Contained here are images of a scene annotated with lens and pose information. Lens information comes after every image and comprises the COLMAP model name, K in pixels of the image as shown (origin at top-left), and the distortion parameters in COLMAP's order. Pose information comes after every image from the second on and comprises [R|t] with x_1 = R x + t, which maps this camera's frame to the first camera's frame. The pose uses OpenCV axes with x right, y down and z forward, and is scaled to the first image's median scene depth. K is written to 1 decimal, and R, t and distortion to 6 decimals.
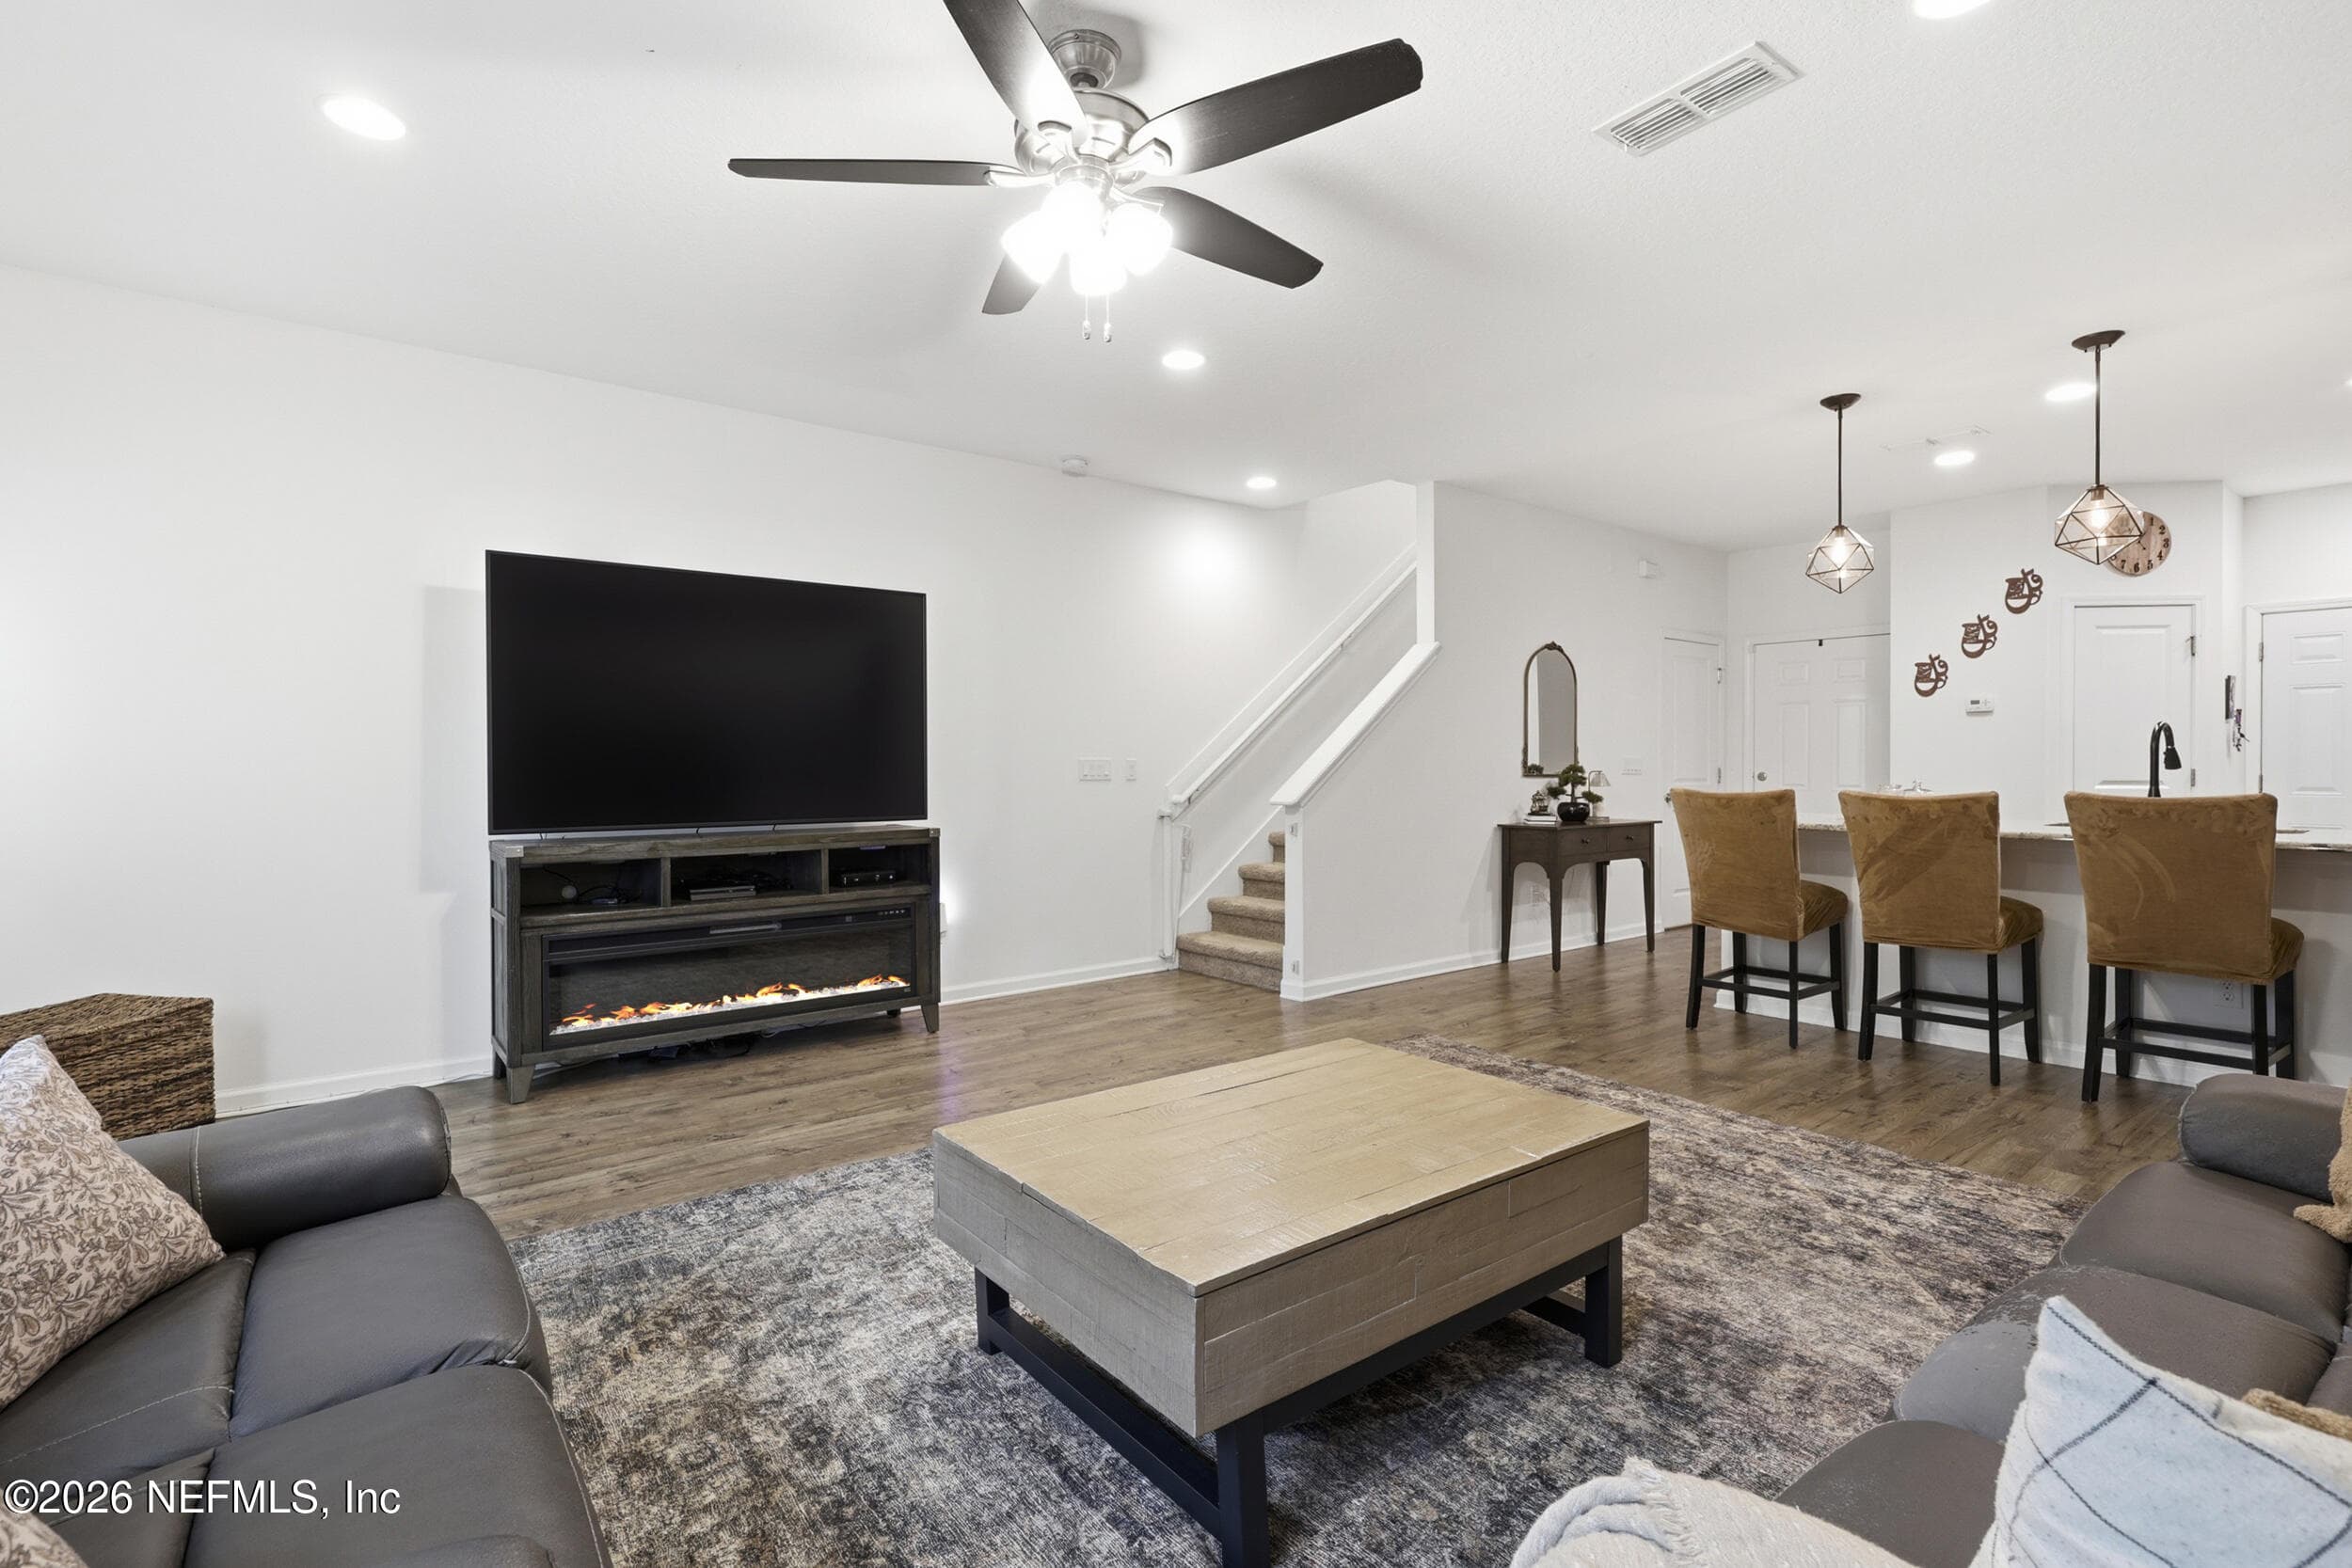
lens RADIAL K [[1099.2, 0, 1146.0], [0, 1099.2, 768.2], [0, 0, 1]] dist [-0.000696, 0.000060]
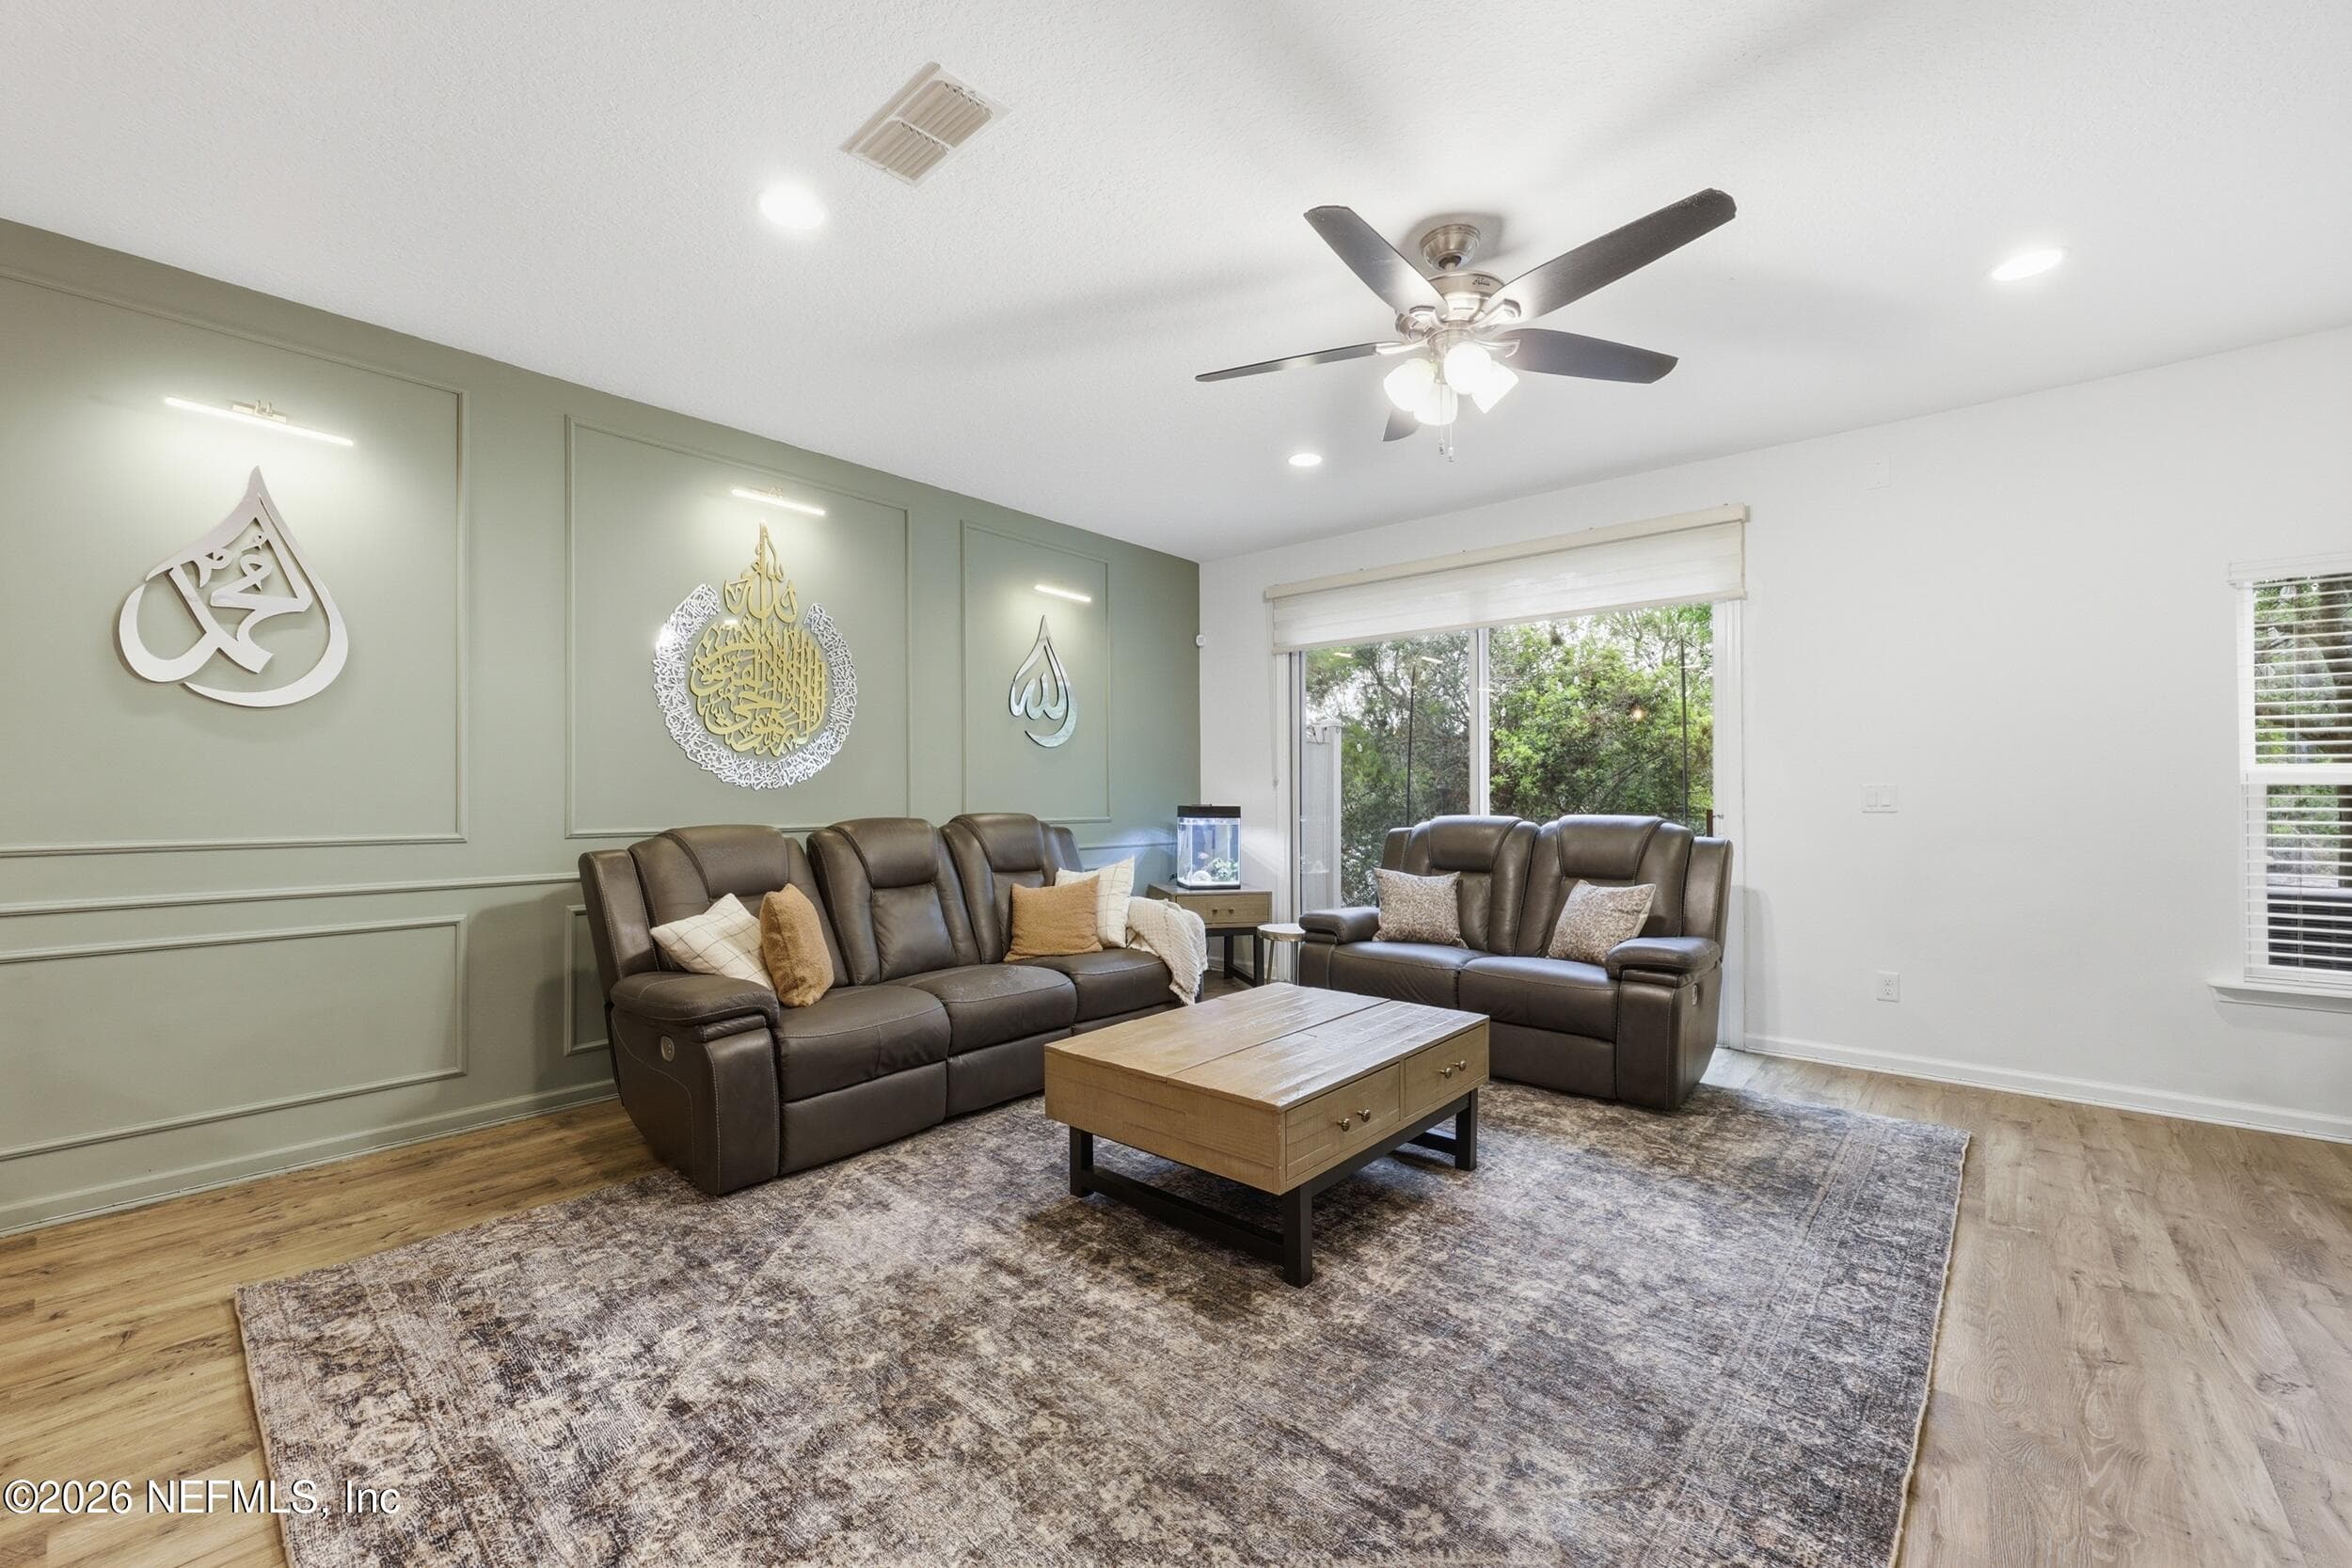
lens RADIAL K [[943.1, 0, 1168.6], [0, 943.1, 778.1], [0, 0, 1]] dist [-0.001000, -0.000081]
pose [[-0.977090, 0.001131, -0.212826, 0.315680], [0.004804, 0.999848, -0.016742, -0.003158], [0.212774, -0.017380, -0.976947, 1.267198]]
